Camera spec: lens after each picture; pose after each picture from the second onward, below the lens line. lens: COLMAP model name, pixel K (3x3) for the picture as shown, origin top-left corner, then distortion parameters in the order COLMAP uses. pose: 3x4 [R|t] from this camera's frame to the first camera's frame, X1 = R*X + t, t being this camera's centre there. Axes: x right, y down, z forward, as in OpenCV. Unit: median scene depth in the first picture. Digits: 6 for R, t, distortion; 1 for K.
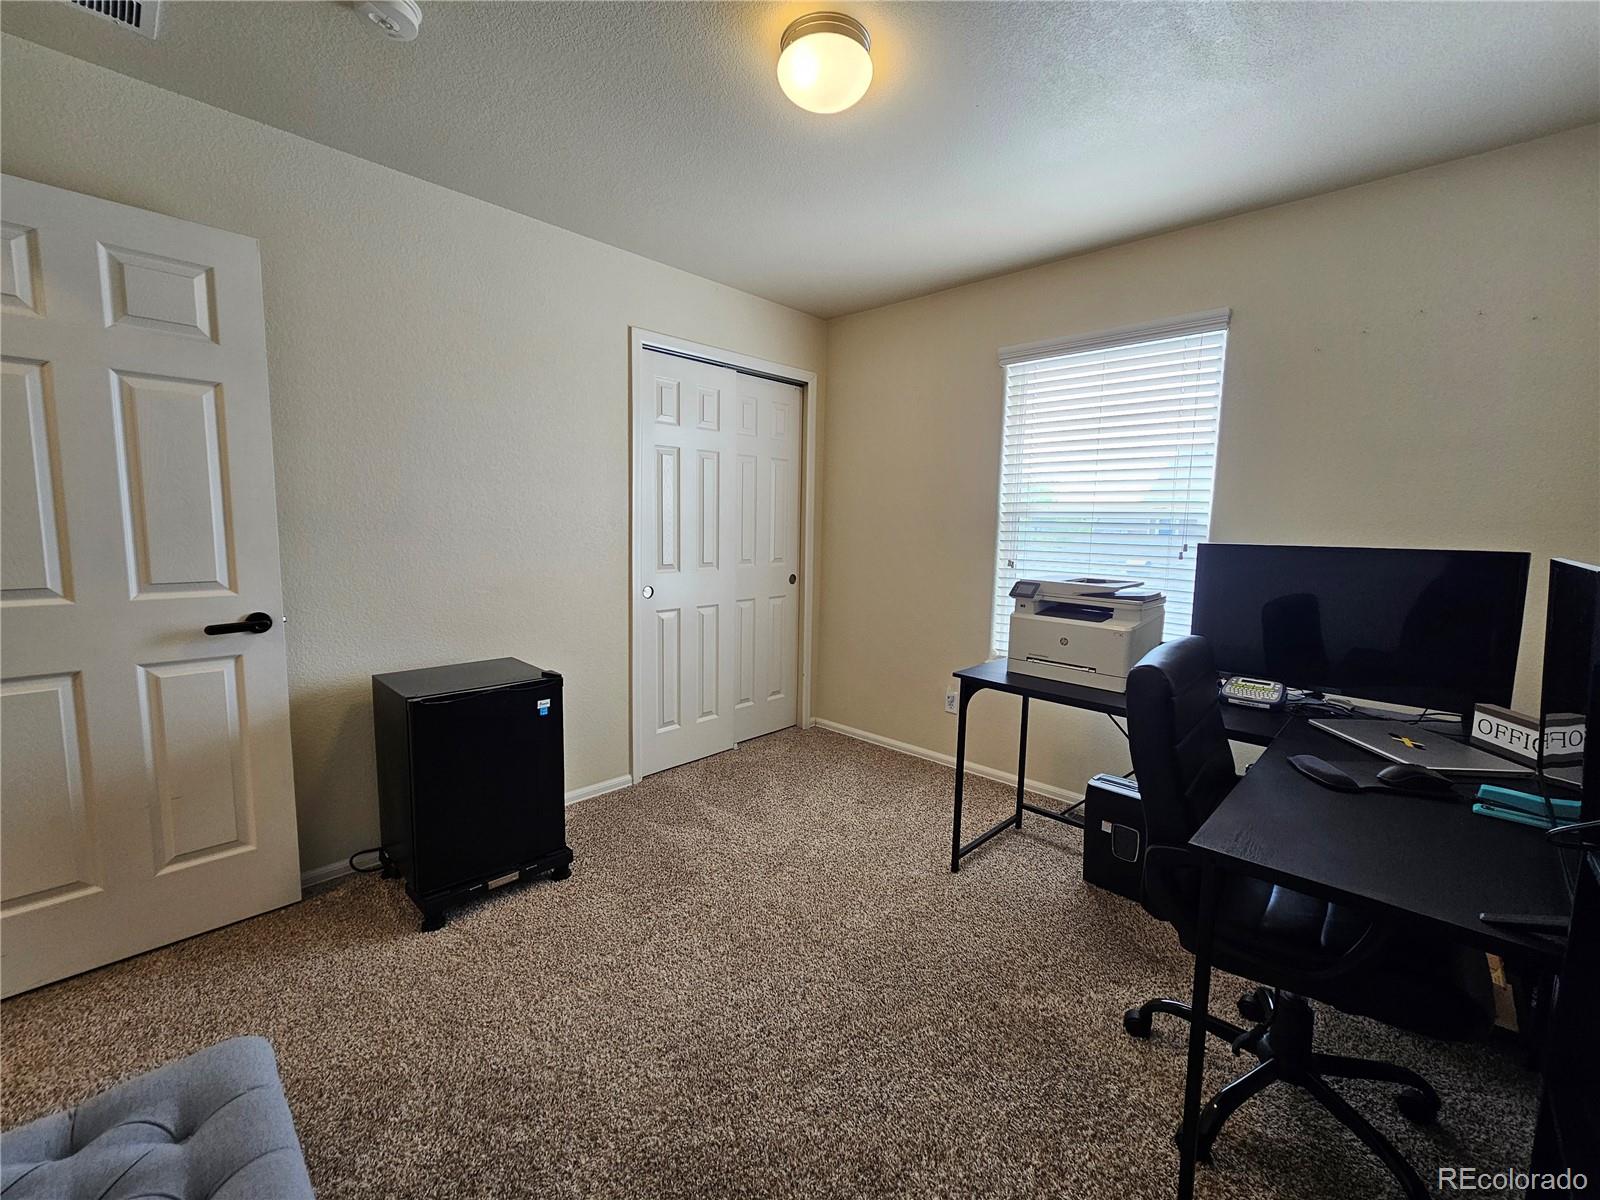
lens RADIAL K [[654.0, 0, 799.2], [0, 654.0, 596.9], [0, 0, 1]] dist [-0.002005, -0.000108]
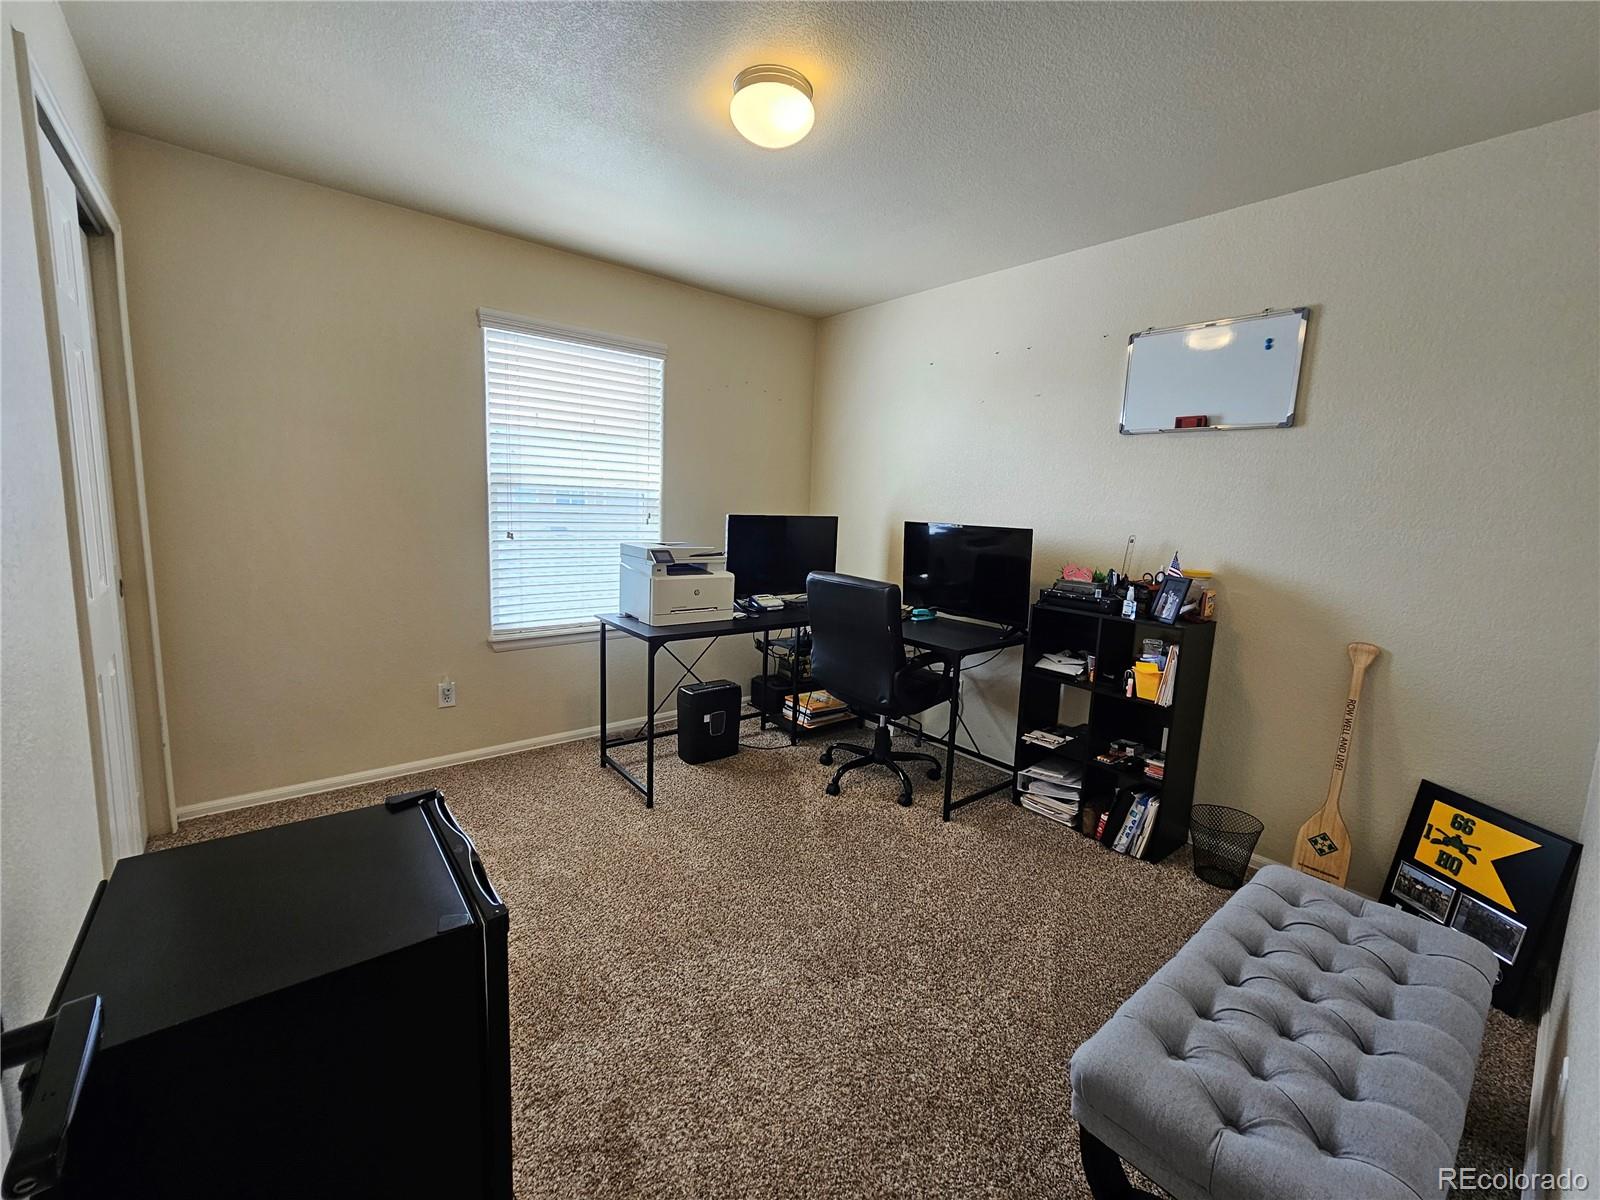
lens RADIAL K [[654.0, 0, 798.0], [0, 654.0, 594.3], [0, 0, 1]] dist [-0.002005, -0.000108]
pose [[0.125023, -0.152168, 0.980415, -0.704677], [0.077033, 0.986674, 0.143316, -0.082017], [-0.989159, 0.057606, 0.135079, 0.505142]]
